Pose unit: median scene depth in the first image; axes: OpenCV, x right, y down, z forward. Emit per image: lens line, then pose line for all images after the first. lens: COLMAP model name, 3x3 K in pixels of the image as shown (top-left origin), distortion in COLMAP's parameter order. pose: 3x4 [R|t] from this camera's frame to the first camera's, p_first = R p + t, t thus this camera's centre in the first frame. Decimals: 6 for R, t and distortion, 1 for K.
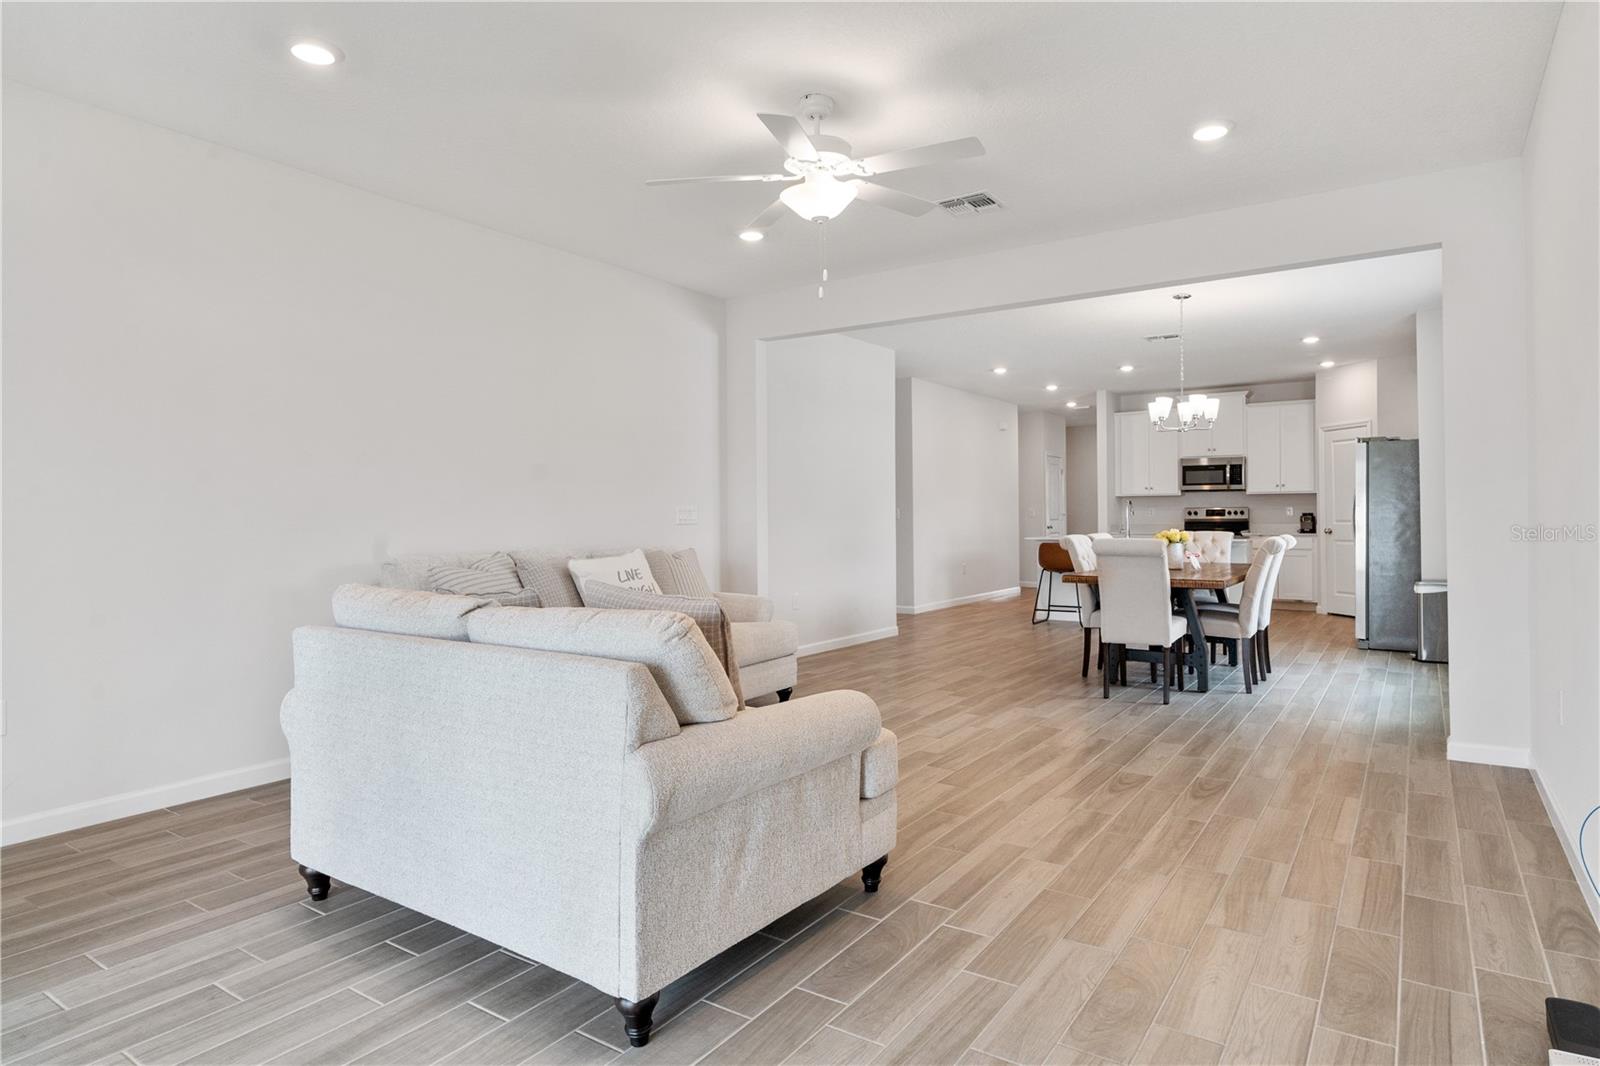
lens RADIAL K [[912.0, 0, 813.1], [0, 912.0, 509.8], [0, 0, 1]] dist [-0.003682, -0.000355]
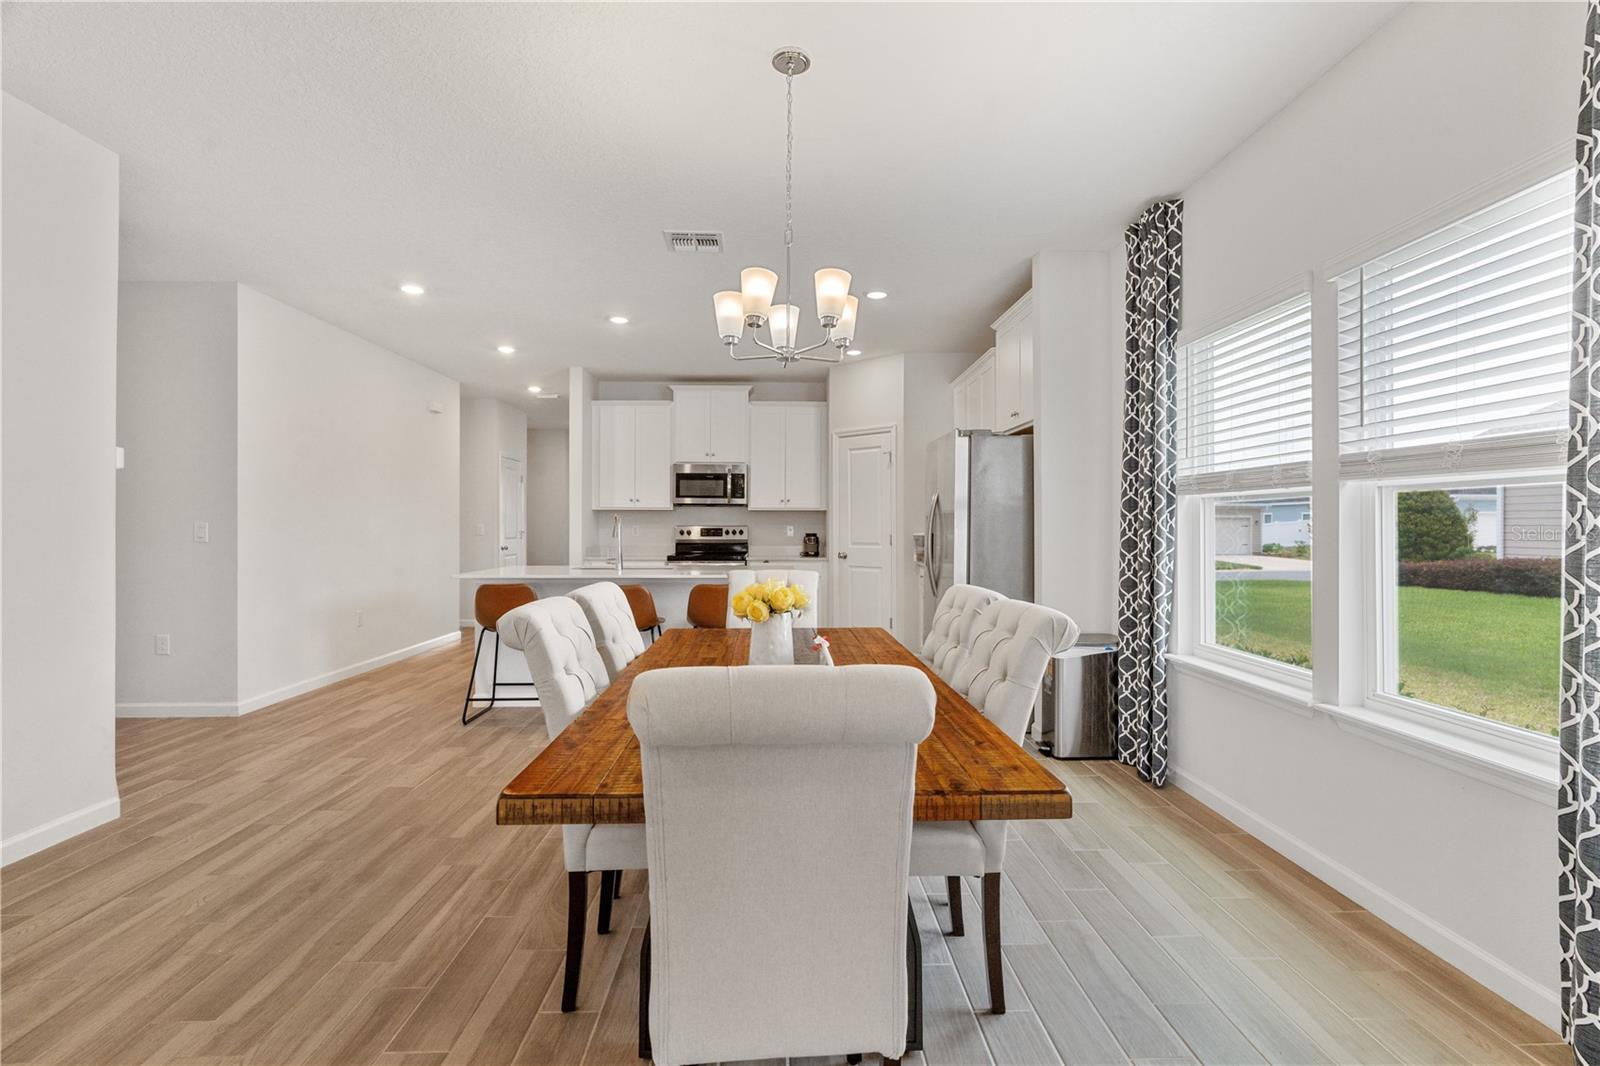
lens RADIAL K [[749.6, 0, 806.1], [0, 749.6, 528.7], [0, 0, 1]] dist [-0.014302, 0.002946]
pose [[0.809930, 0.007877, 0.586473, 0.116956], [-0.011125, 0.999936, 0.001934, -0.002258], [-0.586421, -0.008091, 0.809966, 0.414134]]
